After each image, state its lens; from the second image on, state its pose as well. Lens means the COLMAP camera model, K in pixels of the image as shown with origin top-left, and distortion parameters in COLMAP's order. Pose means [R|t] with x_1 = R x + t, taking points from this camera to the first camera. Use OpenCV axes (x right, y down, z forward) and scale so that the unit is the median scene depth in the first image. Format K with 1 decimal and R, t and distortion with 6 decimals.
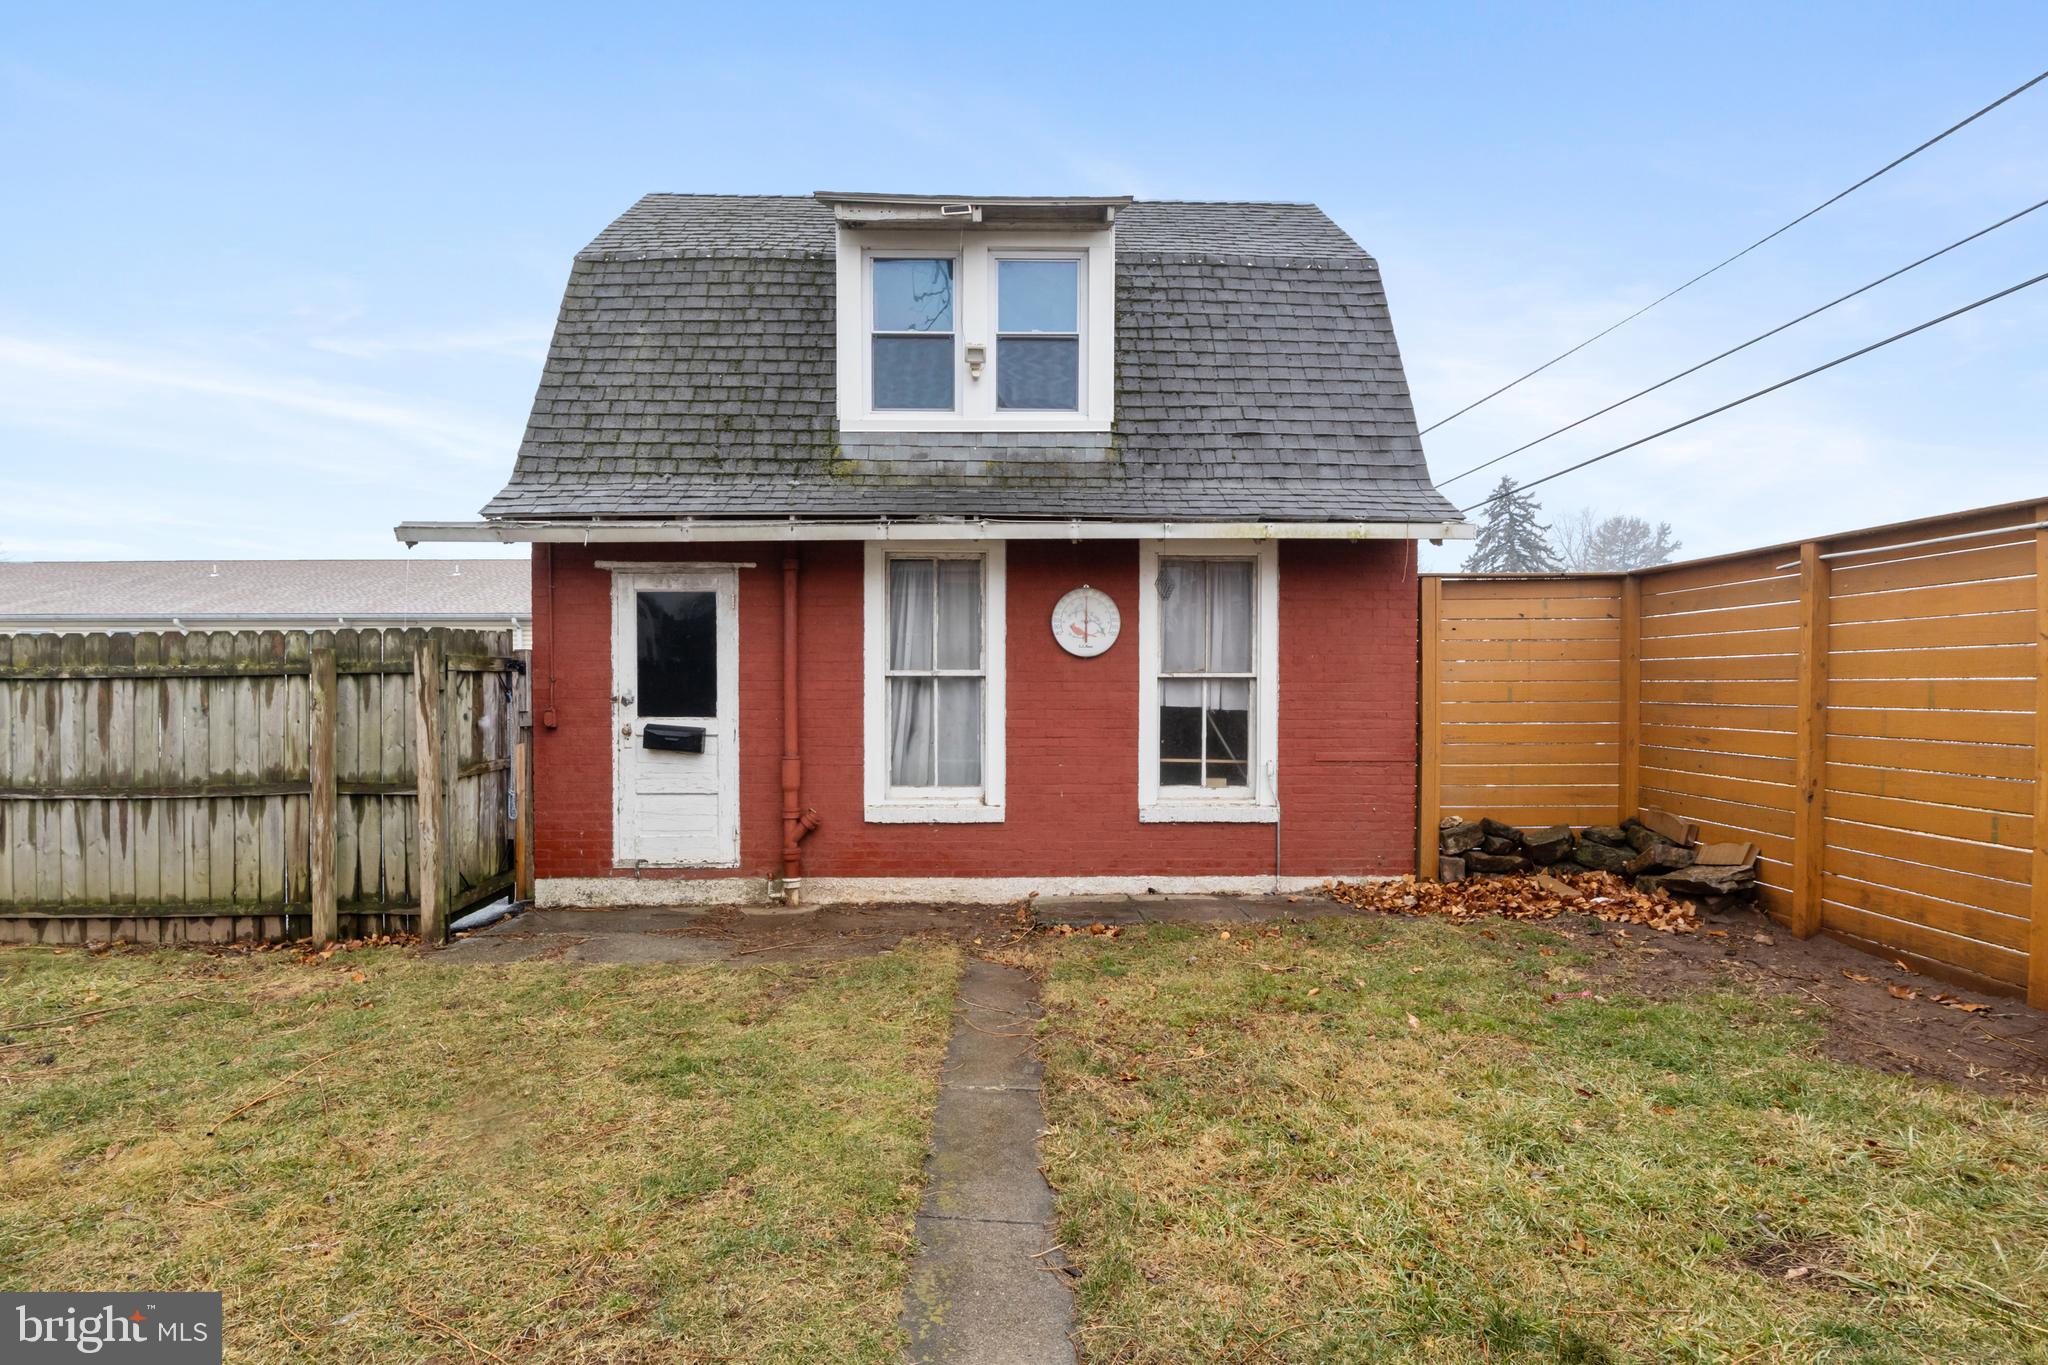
lens RADIAL K [[1035.0, 0, 1029.9], [0, 1035.0, 687.8], [0, 0, 1]] dist [-0.008842, -0.002387]
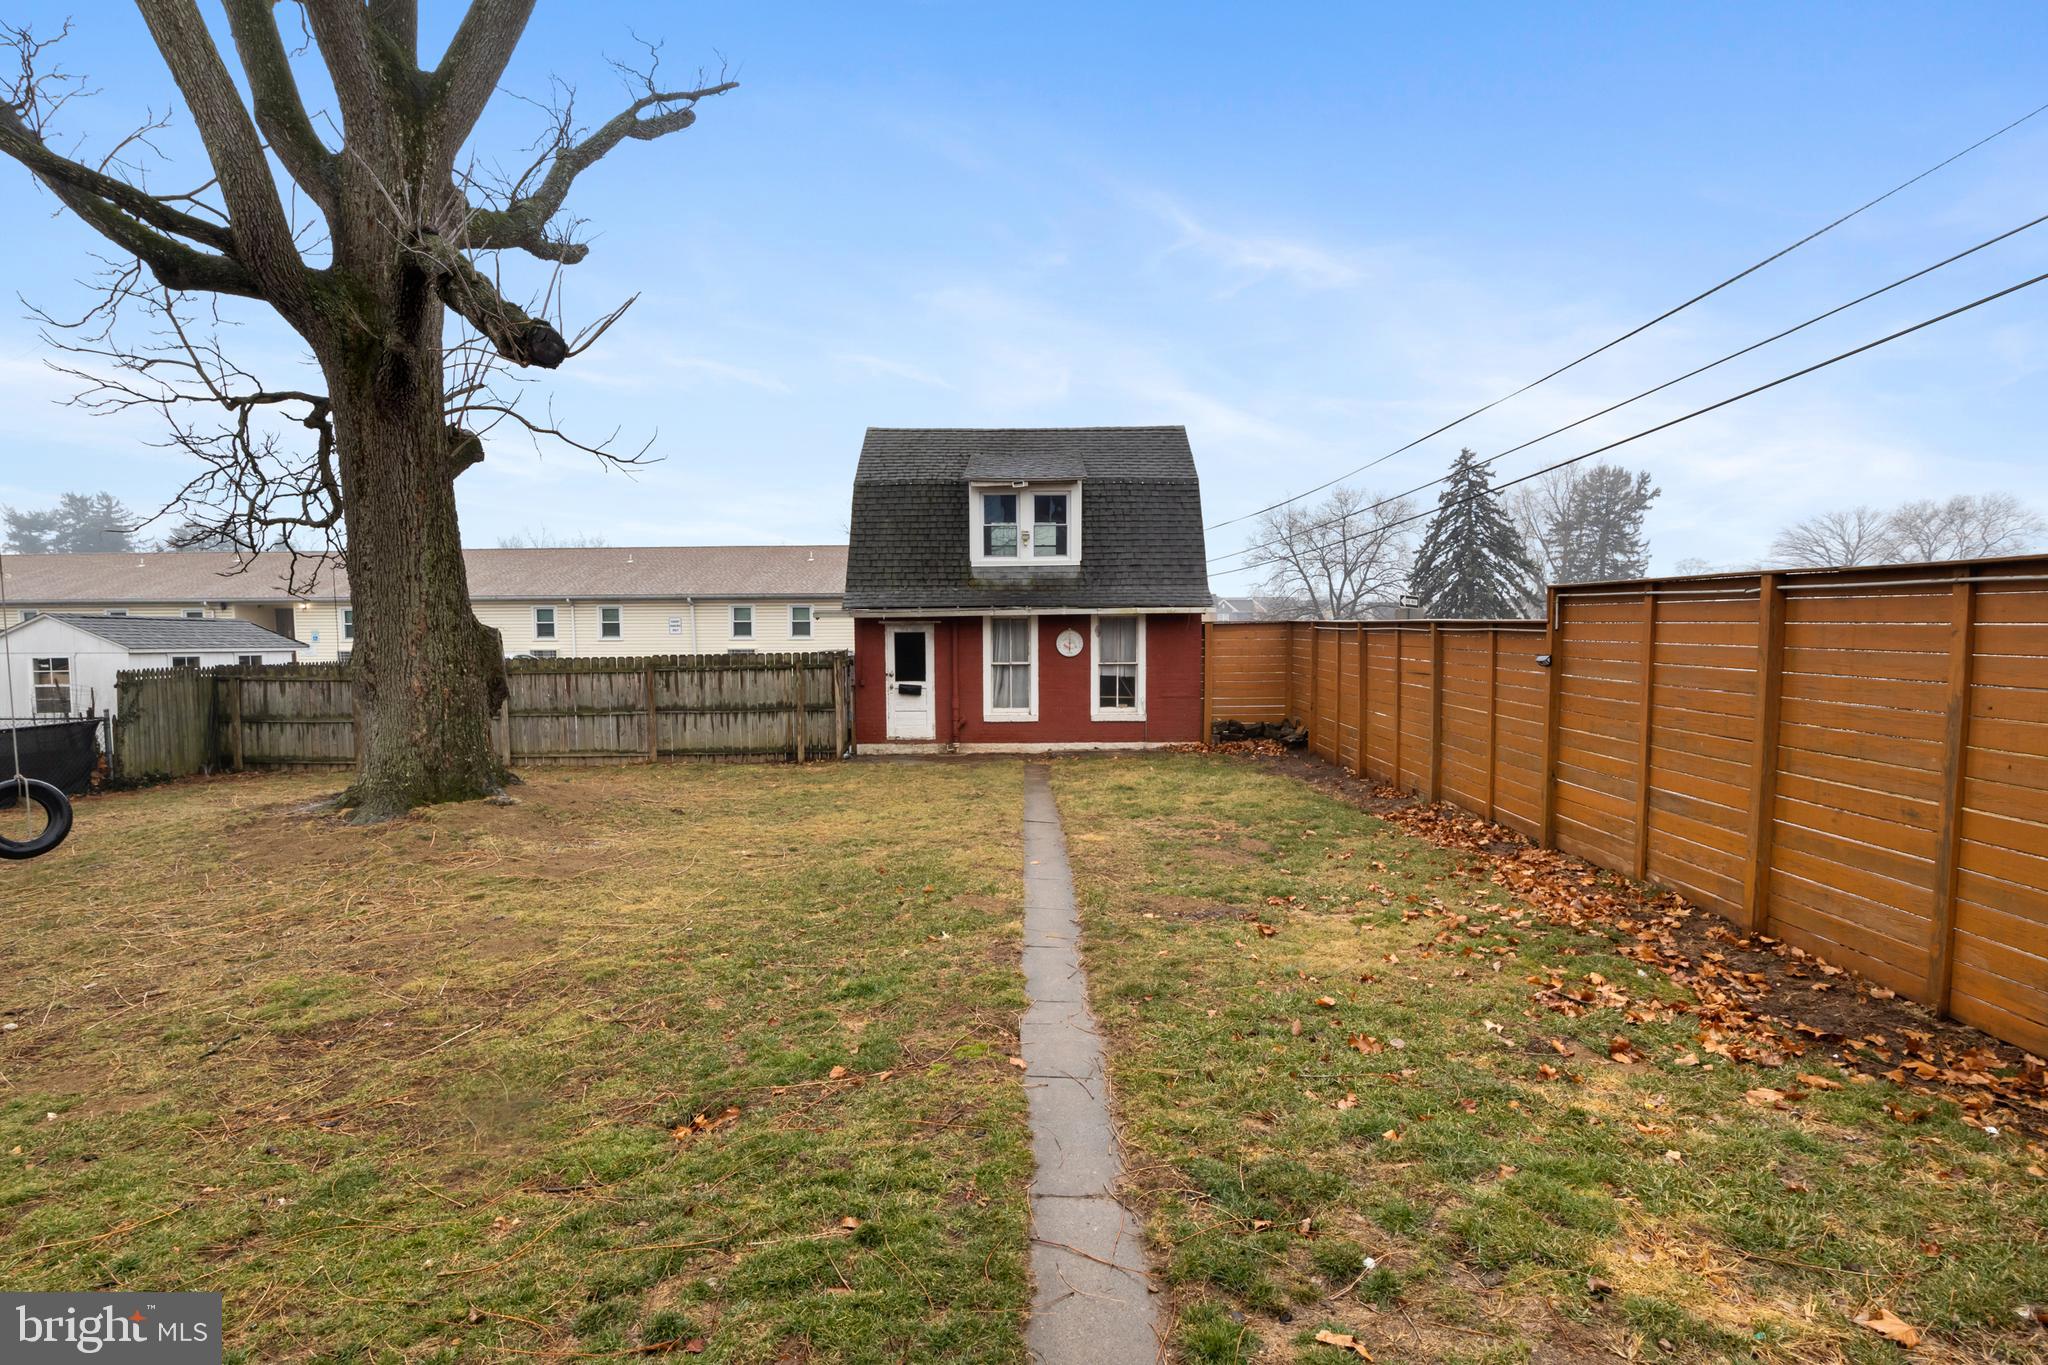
lens RADIAL K [[1035.0, 0, 1028.1], [0, 1035.0, 683.6], [0, 0, 1]] dist [-0.008842, -0.002387]
pose [[0.999552, -0.004607, -0.029578, 0.026704], [0.006388, 0.998153, 0.060421, -0.118545], [0.029245, -0.060583, 0.997735, -1.552446]]
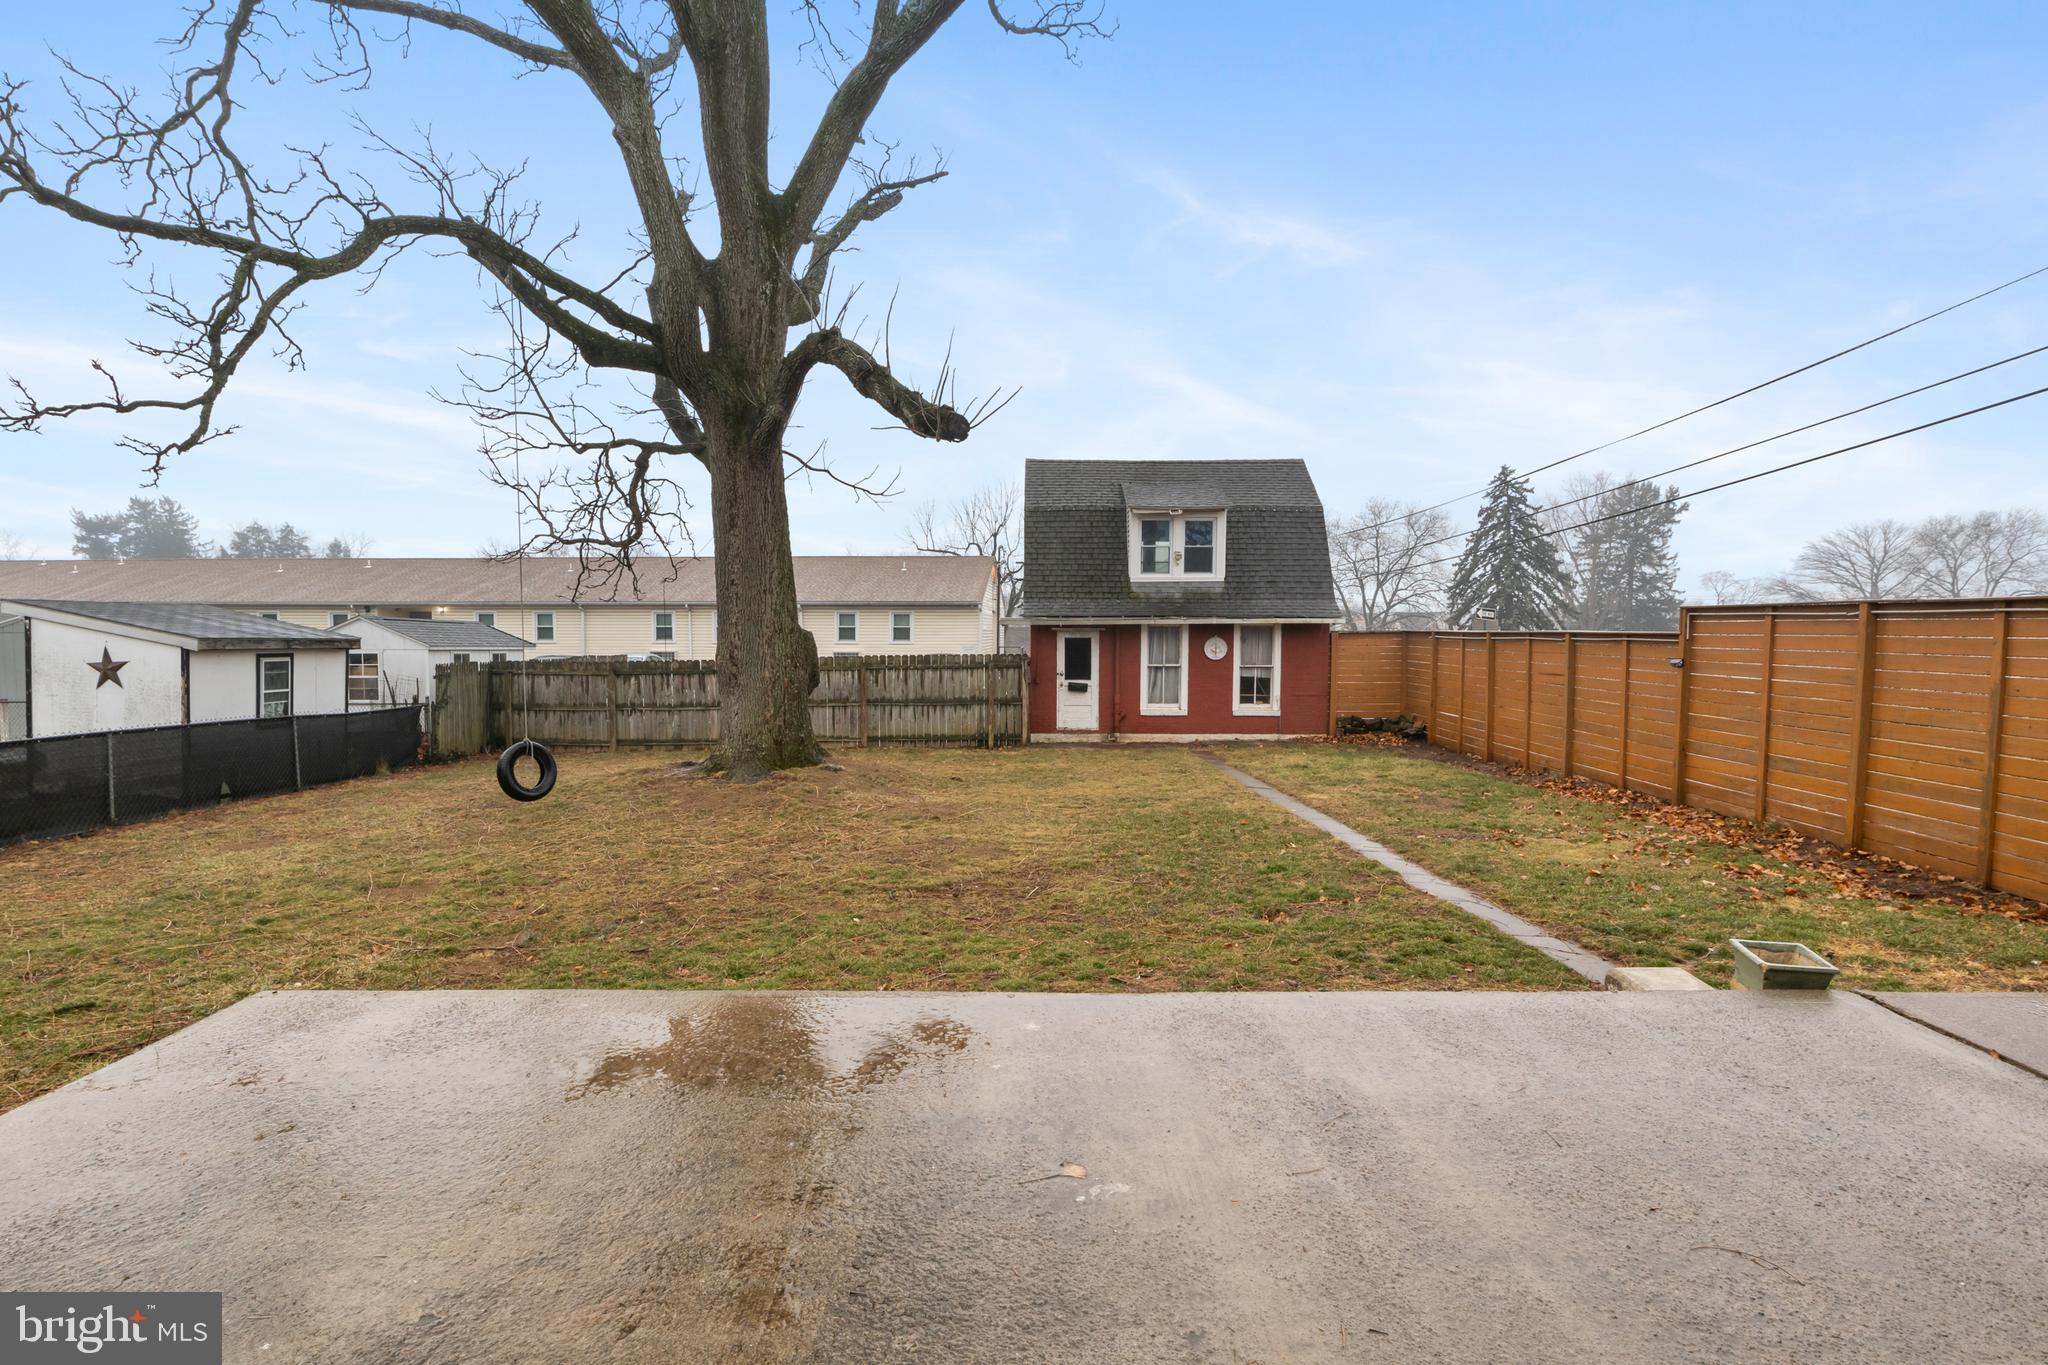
lens RADIAL K [[1035.0, 0, 1025.4], [0, 1035.0, 684.2], [0, 0, 1]] dist [-0.008842, -0.002387]
pose [[0.999010, 0.003863, -0.044322, -0.358022], [-0.001449, 0.998519, 0.054390, -0.120992], [0.044466, -0.054272, 0.997536, -1.985334]]
